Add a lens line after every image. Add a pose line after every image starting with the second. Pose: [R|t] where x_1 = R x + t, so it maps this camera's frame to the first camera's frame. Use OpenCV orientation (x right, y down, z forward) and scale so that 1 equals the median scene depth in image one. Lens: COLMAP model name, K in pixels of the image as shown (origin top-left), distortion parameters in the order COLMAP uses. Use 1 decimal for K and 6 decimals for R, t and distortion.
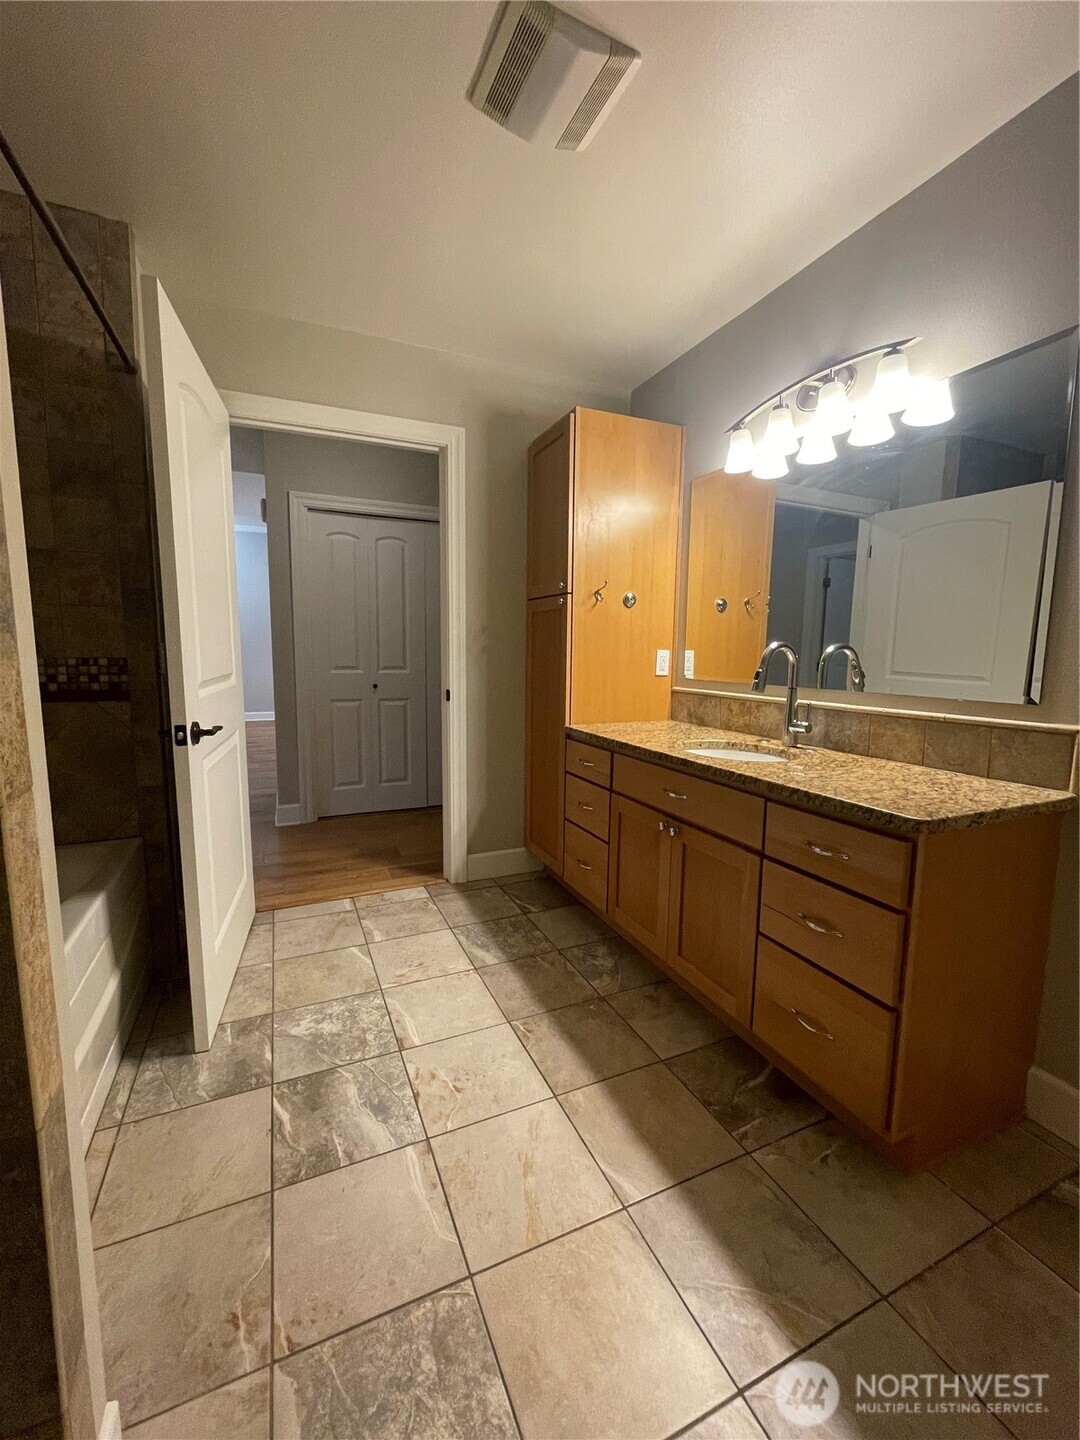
lens RADIAL K [[587.1, 0, 541.2], [0, 587.1, 721.5], [0, 0, 1]] dist [-0.002988, -0.000663]
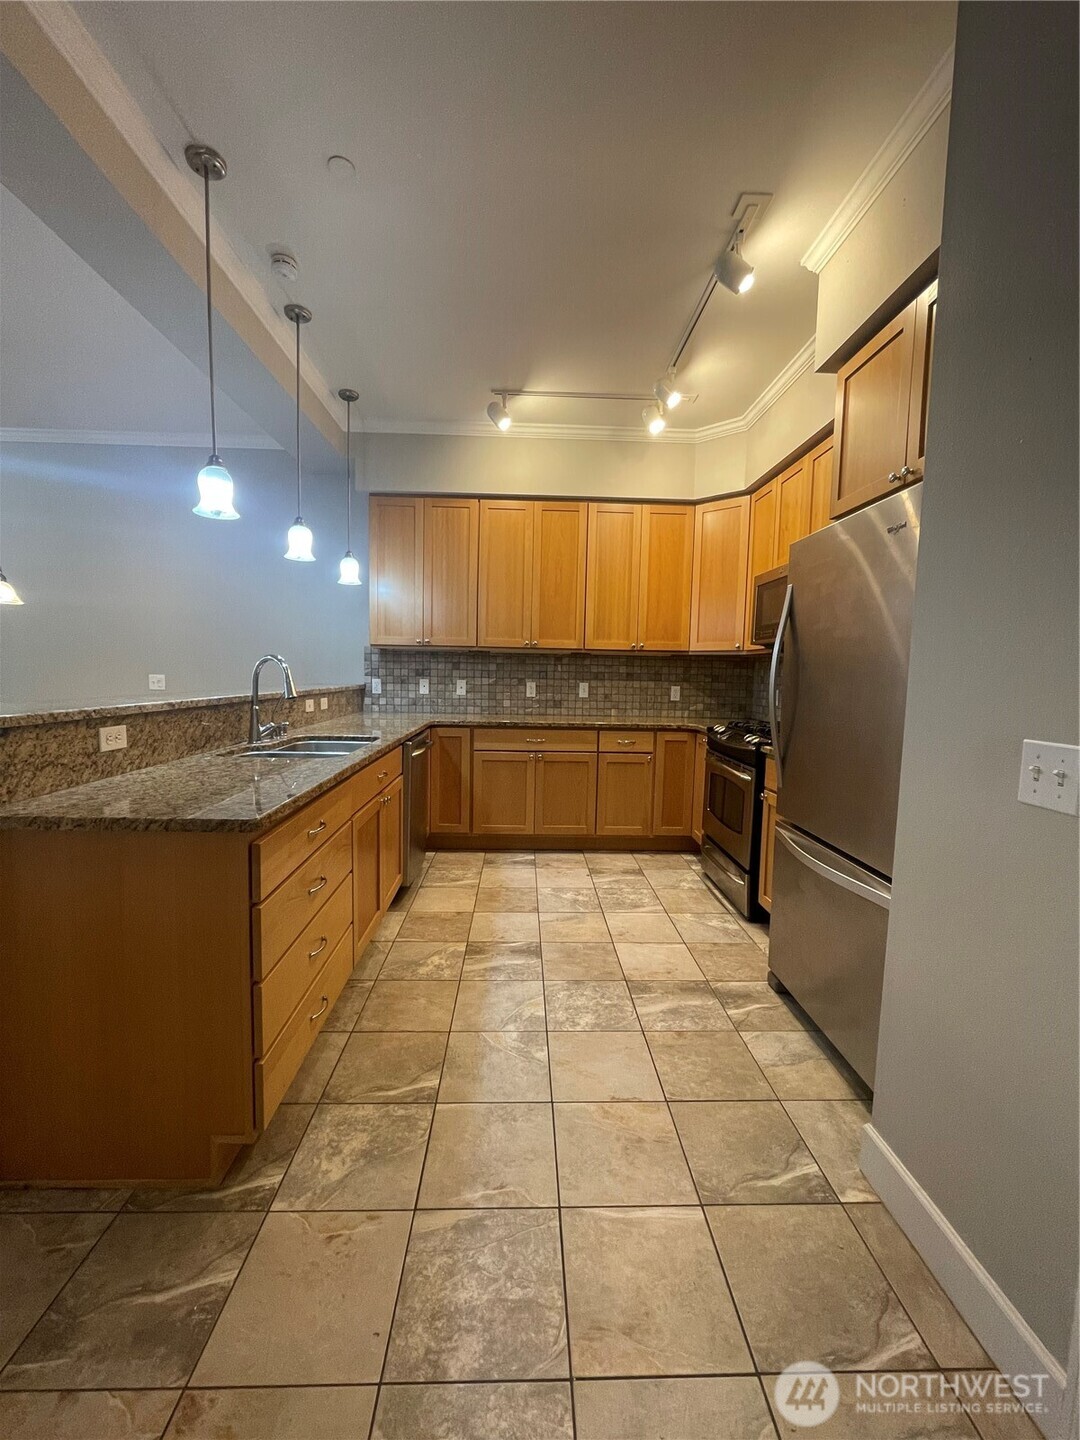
lens RADIAL K [[587.1, 0, 541.4], [0, 587.1, 718.4], [0, 0, 1]] dist [-0.002988, -0.000663]
pose [[-0.376037, 0.058381, -0.924764, 0.606637], [-0.135455, 0.983829, 0.117189, -0.177682], [0.916650, 0.169331, -0.362048, 0.909137]]
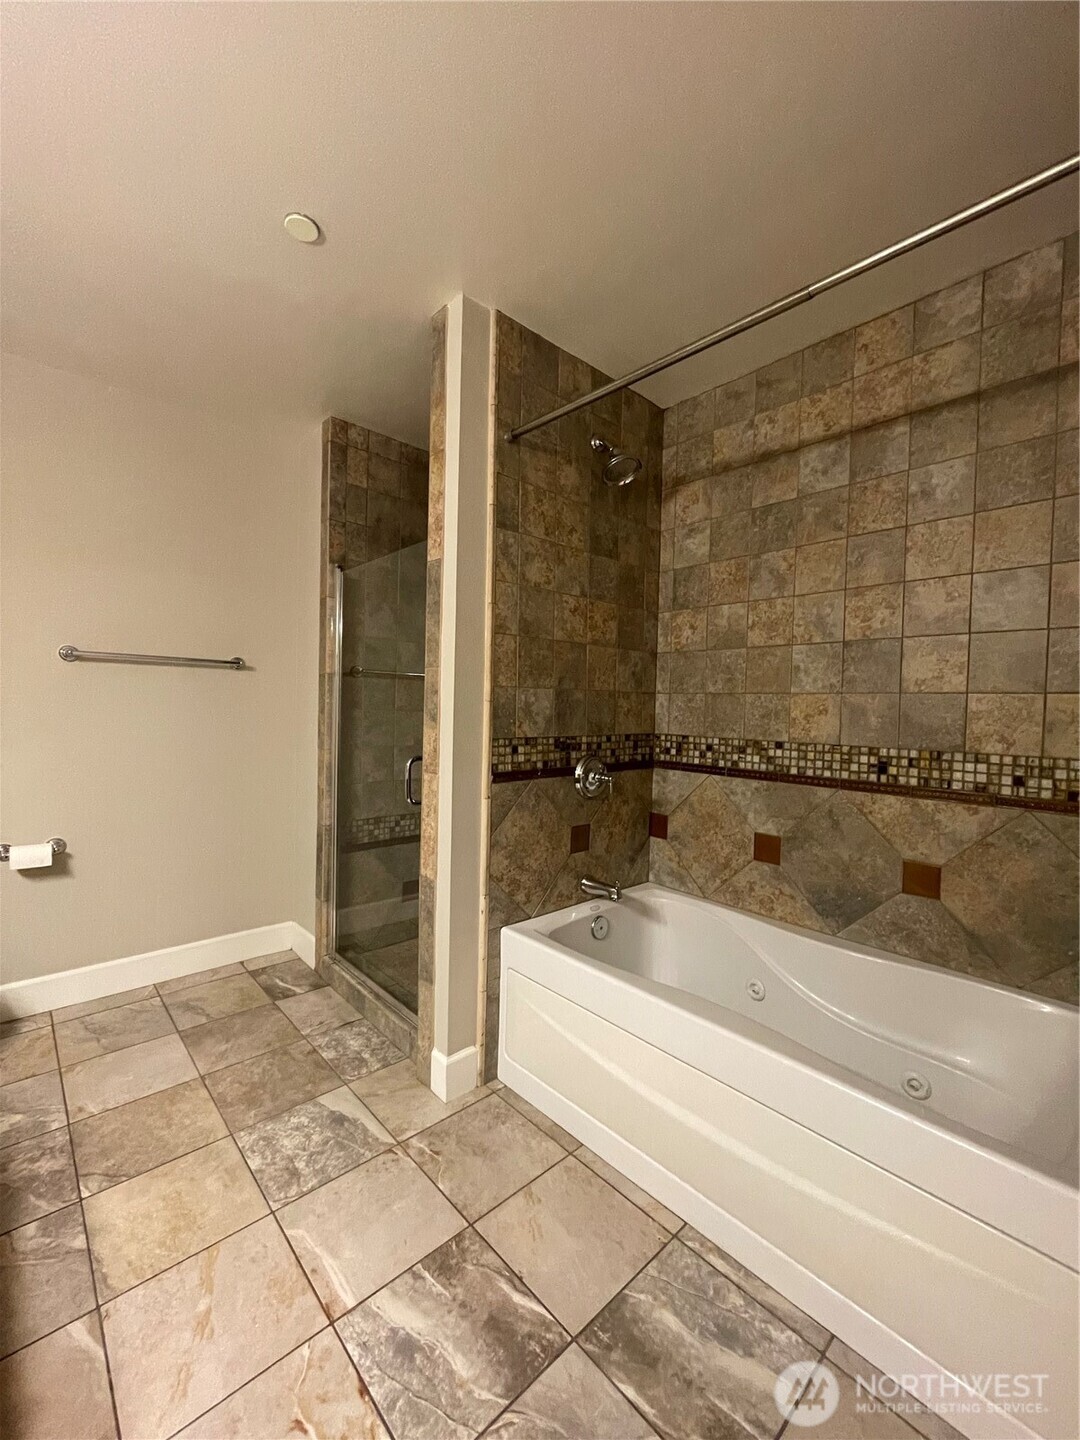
lens RADIAL K [[587.1, 0, 536.8], [0, 587.1, 721.4], [0, 0, 1]] dist [-0.002988, -0.000663]
pose [[-0.950057, -0.023397, -0.311200, -0.197877], [-0.068990, 0.988260, 0.136319, -0.268529], [0.304357, 0.150981, -0.940517, 1.787969]]
